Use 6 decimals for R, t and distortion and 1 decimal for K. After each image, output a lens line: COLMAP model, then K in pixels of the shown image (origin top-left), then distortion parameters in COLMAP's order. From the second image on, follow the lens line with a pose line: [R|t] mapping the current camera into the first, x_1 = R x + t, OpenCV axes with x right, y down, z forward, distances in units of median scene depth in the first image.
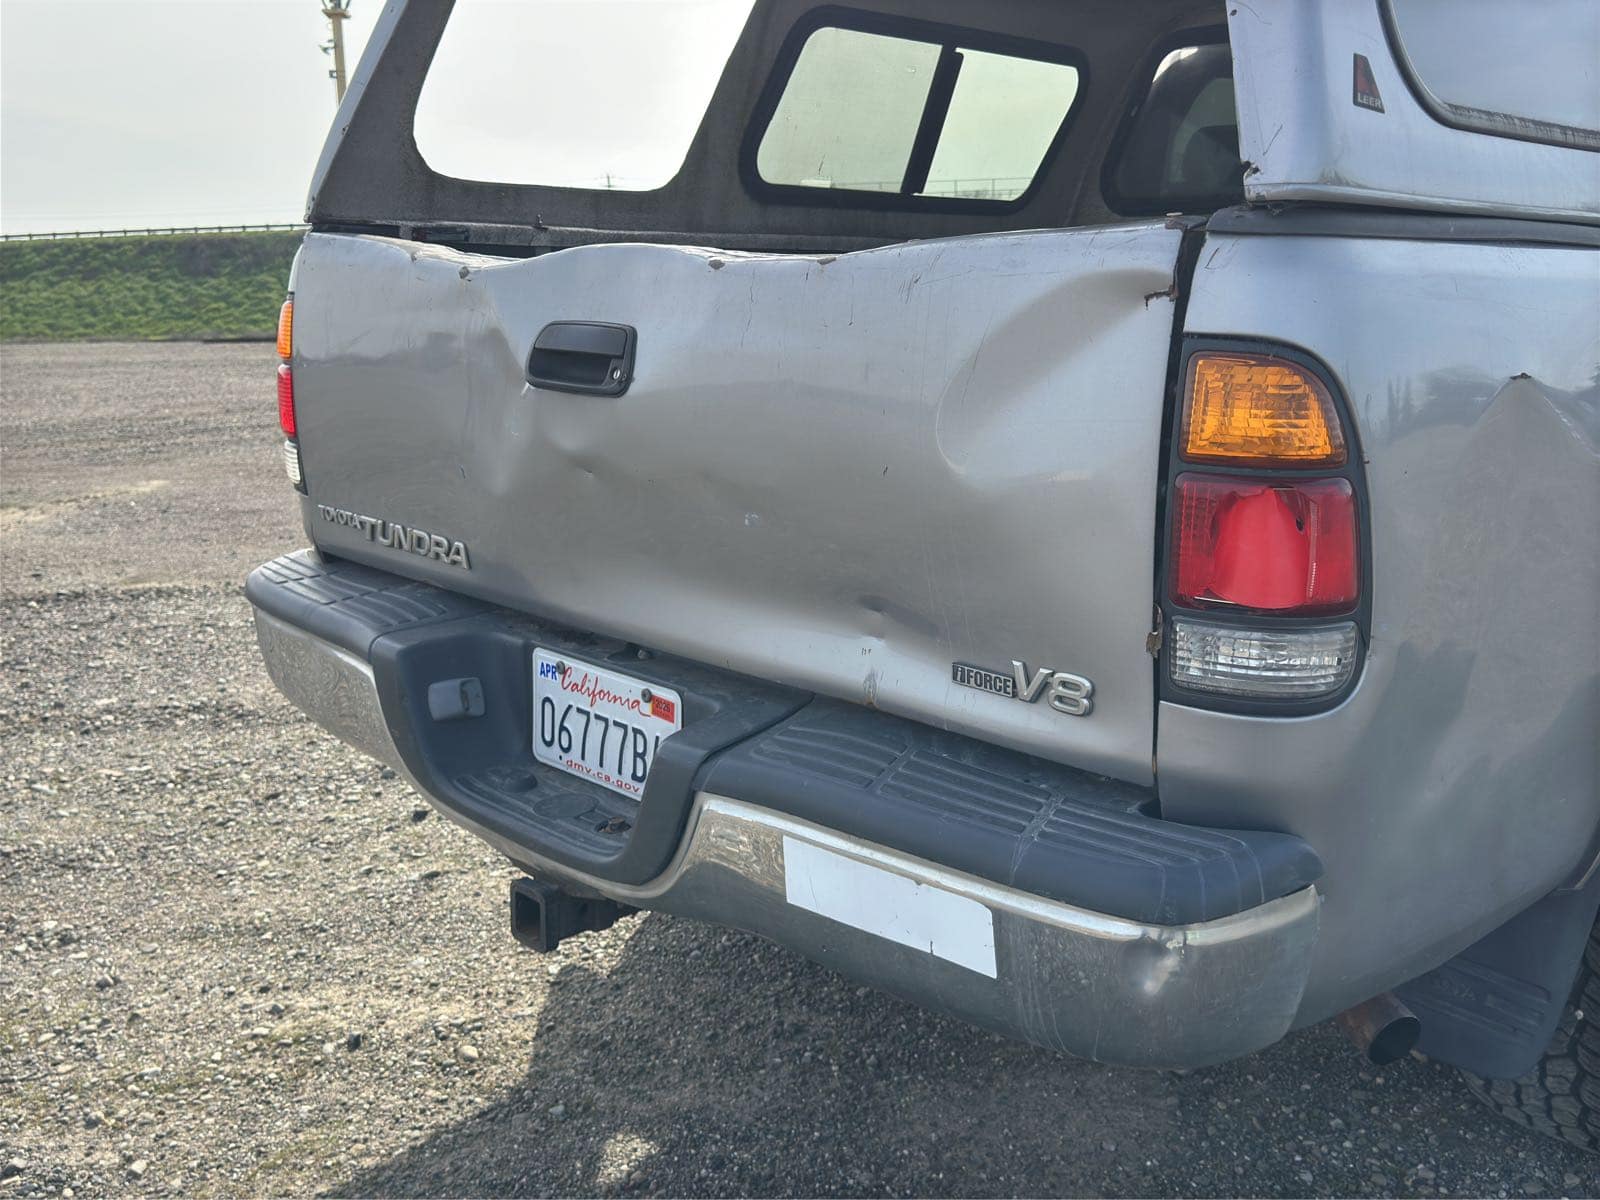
lens RADIAL K [[1542.8, 0, 800.0], [0, 1542.8, 600.0], [0, 0, 1]] dist [0.175167, -0.371385]
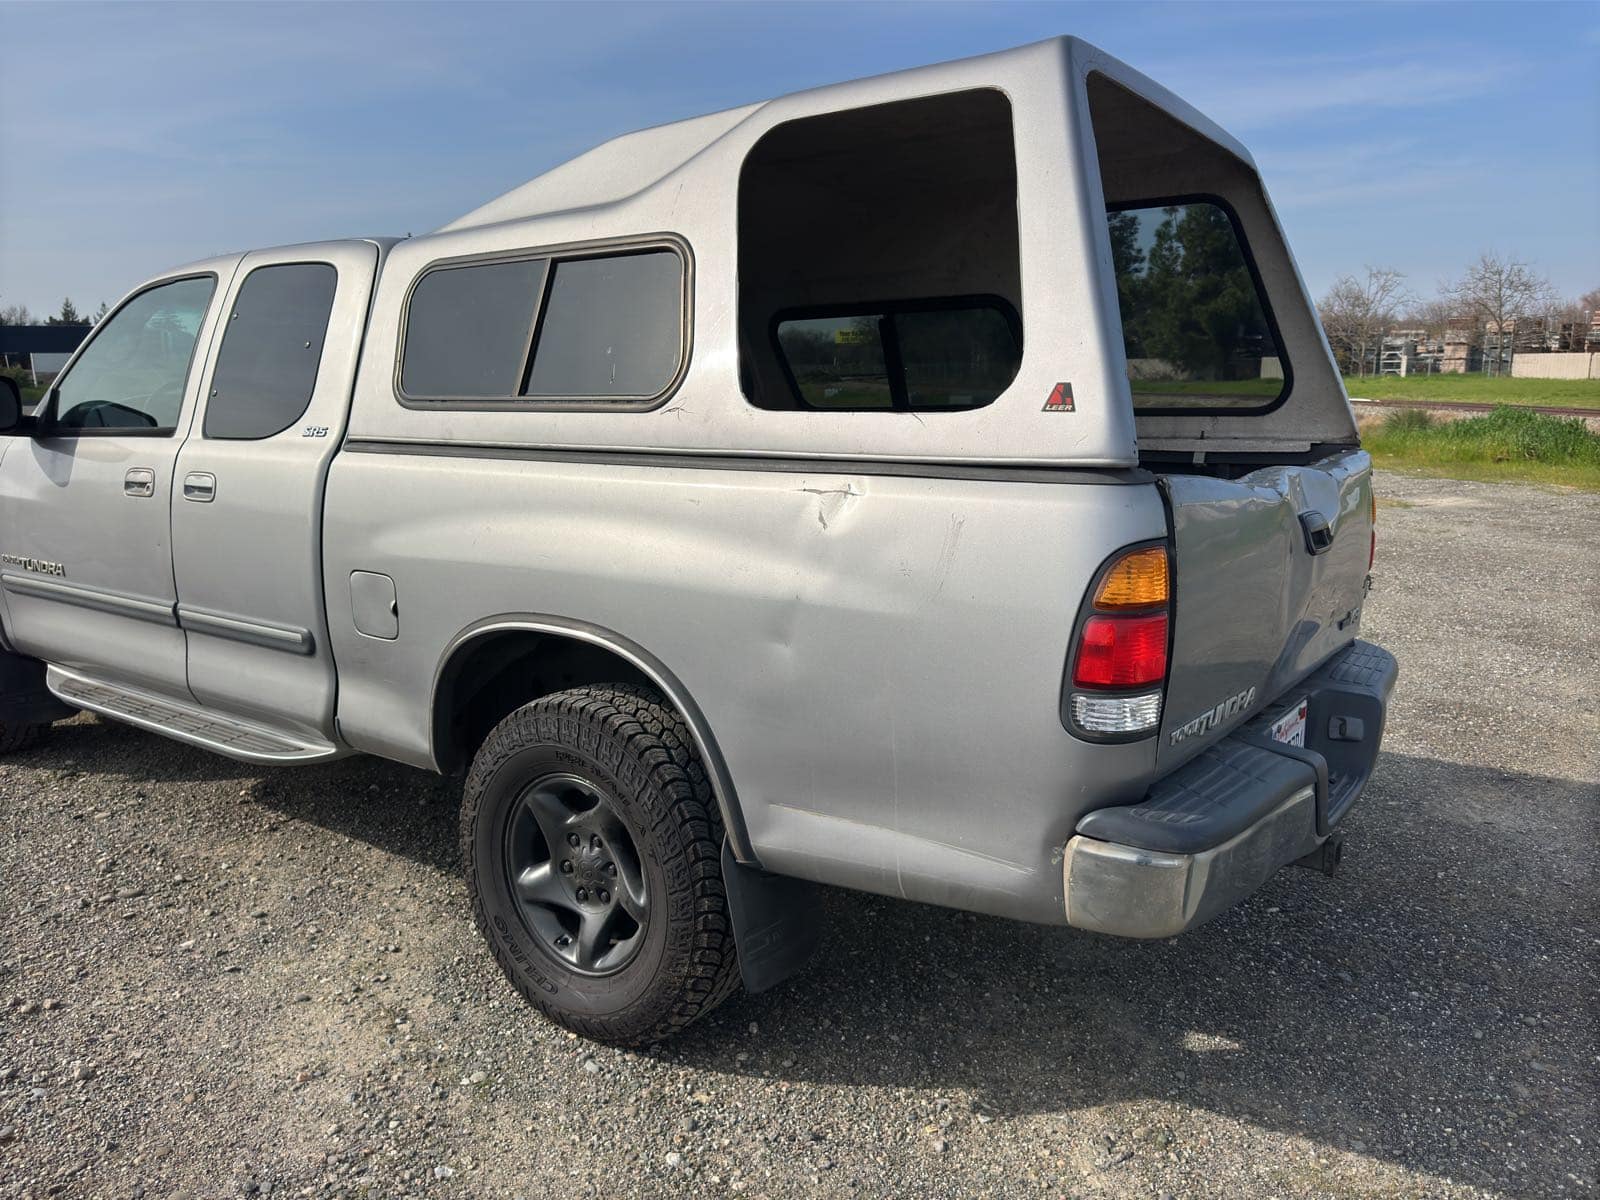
lens RADIAL K [[1168.8, 0, 821.9], [0, 1168.8, 621.3], [0, 0, 1]] dist [-0.004662, -0.003563]
pose [[-0.187954, -0.187749, 0.964066, -1.070141], [0.193768, 0.955180, 0.223796, -0.375220], [-0.962874, 0.228869, -0.143150, 1.419585]]
